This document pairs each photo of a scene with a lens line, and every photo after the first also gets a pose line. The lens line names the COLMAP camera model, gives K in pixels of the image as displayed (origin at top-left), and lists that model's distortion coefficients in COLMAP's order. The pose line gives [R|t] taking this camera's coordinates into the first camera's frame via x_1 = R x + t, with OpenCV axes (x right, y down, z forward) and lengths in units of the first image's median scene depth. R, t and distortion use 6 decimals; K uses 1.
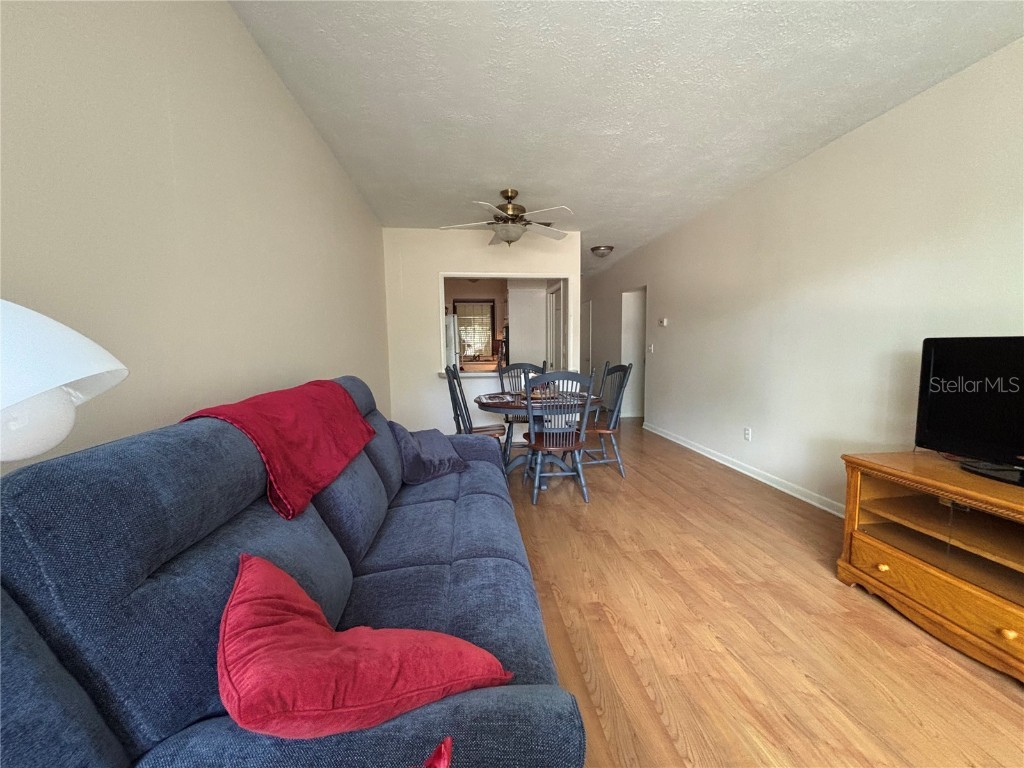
lens RADIAL K [[414.8, 0, 512.3], [0, 414.8, 382.9], [0, 0, 1]] dist [0.004401, 0.000312]
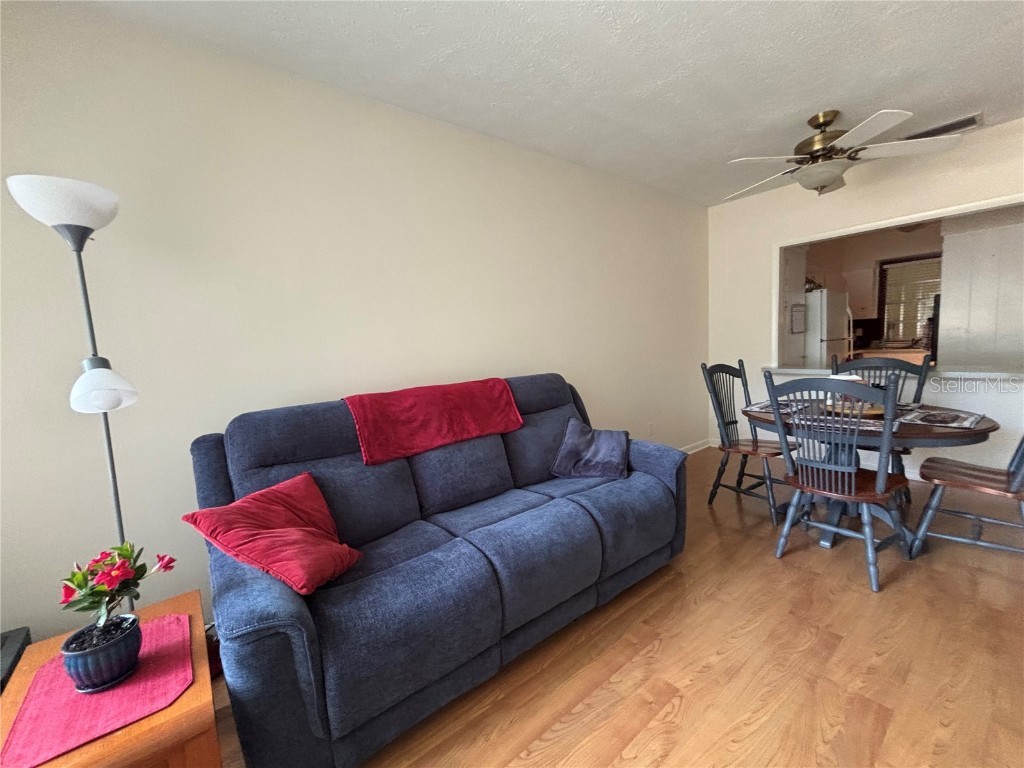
lens RADIAL K [[414.8, 0, 511.7], [0, 414.8, 383.6], [0, 0, 1]] dist [0.004401, 0.000312]
pose [[0.525785, 0.070207, -0.847715, 0.544670], [-0.030688, 0.997505, 0.063578, -0.060280], [0.850064, -0.007414, 0.526627, 0.284428]]
